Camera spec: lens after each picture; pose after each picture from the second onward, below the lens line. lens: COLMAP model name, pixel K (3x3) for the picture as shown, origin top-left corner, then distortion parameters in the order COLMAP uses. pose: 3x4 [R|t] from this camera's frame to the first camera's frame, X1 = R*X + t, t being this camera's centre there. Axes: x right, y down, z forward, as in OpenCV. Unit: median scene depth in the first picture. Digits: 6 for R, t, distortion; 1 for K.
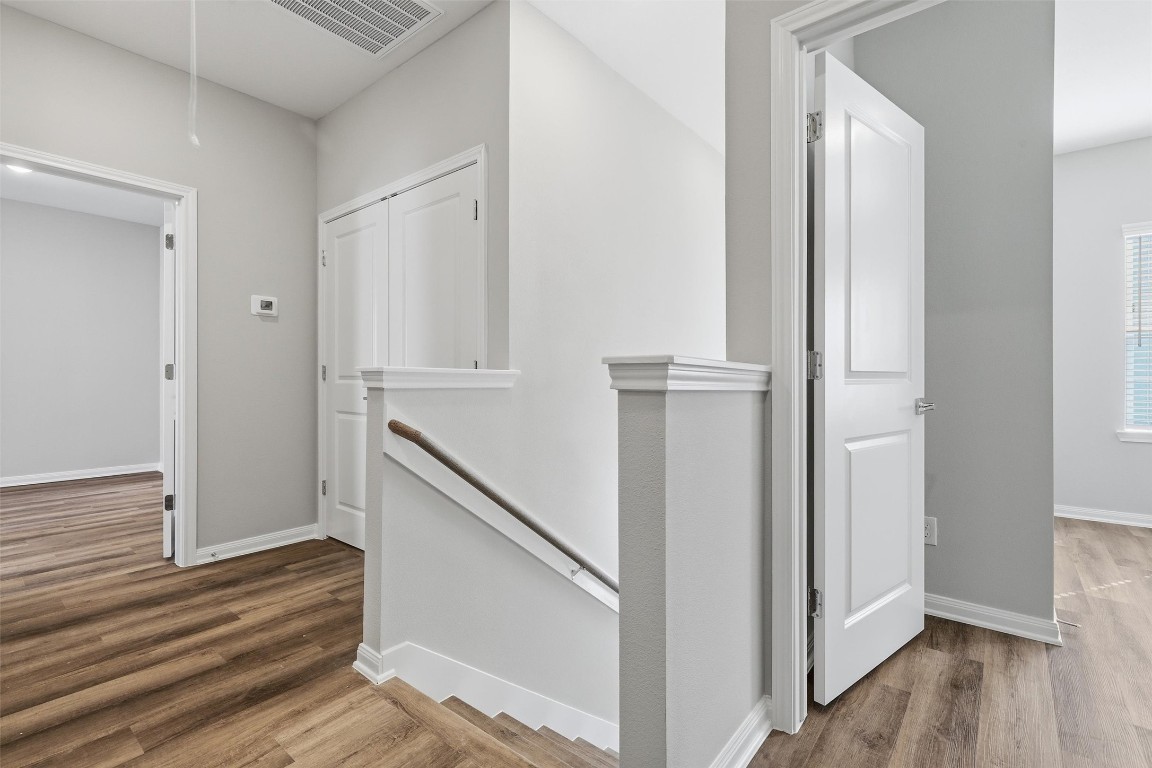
lens RADIAL K [[520.7, 0, 574.9], [0, 520.7, 381.9], [0, 0, 1]] dist [0.003606, 0.000201]
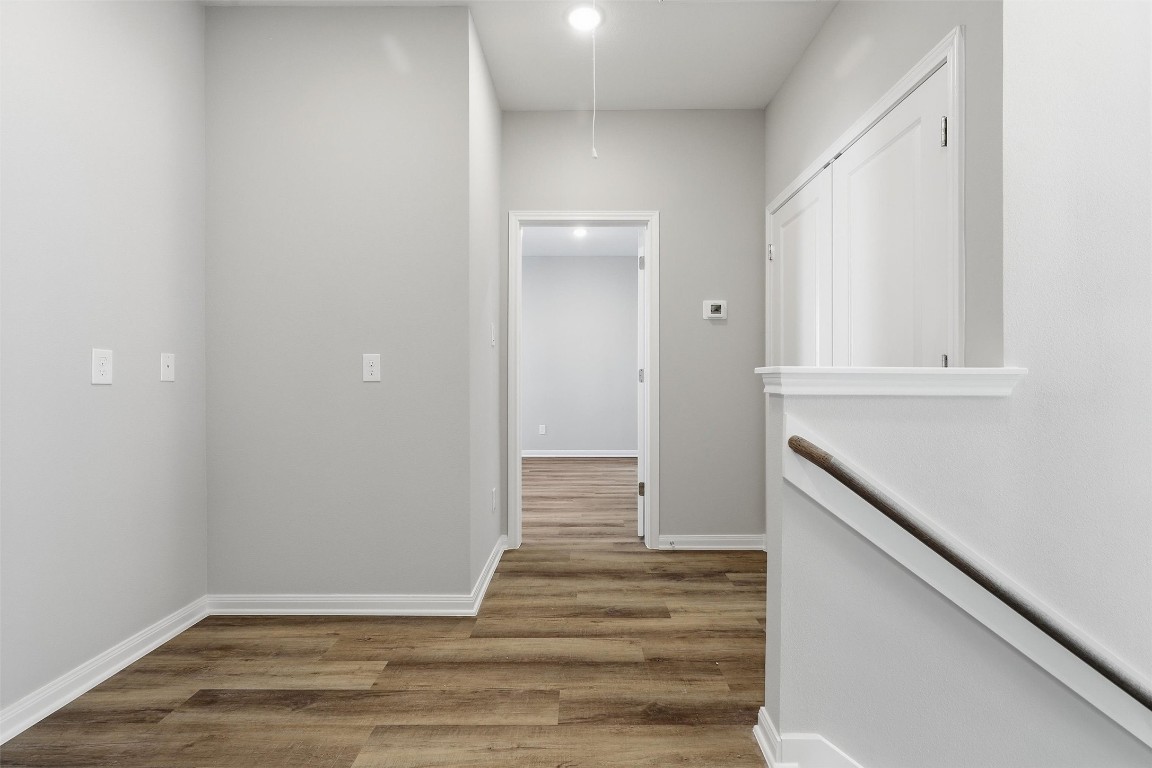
lens RADIAL K [[520.7, 0, 579.0], [0, 520.7, 380.3], [0, 0, 1]] dist [0.003606, 0.000201]
pose [[0.634383, -0.003139, -0.773013, 0.033008], [-0.001371, 0.999986, -0.005186, -0.003581], [0.773018, 0.004349, 0.634369, 0.214826]]
